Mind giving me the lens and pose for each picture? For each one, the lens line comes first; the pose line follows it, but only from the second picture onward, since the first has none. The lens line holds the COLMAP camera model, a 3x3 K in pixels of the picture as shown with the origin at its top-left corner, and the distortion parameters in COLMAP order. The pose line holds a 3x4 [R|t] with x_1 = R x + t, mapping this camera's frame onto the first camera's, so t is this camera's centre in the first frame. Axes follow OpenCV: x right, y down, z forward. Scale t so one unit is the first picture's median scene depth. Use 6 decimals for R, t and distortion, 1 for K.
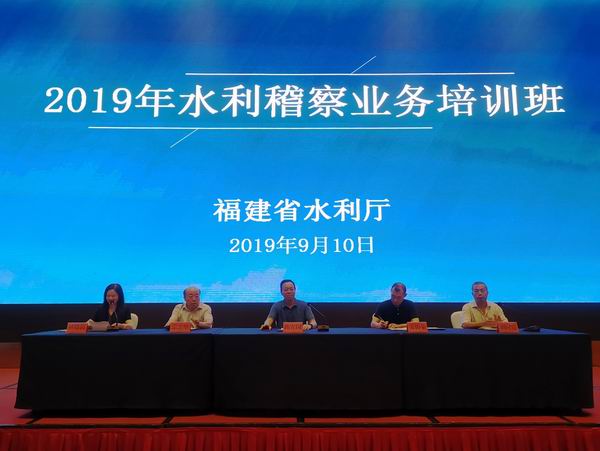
lens RADIAL K [[468.0, 0, 300.2], [0, 468.0, 224.4], [0, 0, 1]] dist [0.037668, -0.006715]
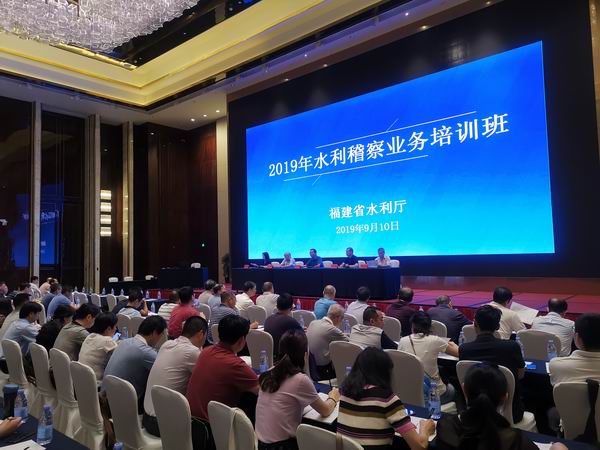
lens RADIAL K [[468.0, 0, 299.8], [0, 468.0, 225.4], [0, 0, 1]] dist [0.037668, -0.006715]
pose [[0.744233, -0.058910, -0.665317, 1.059778], [0.127115, 0.990390, 0.054500, -0.104139], [0.655712, -0.125132, 0.744569, -0.623918]]
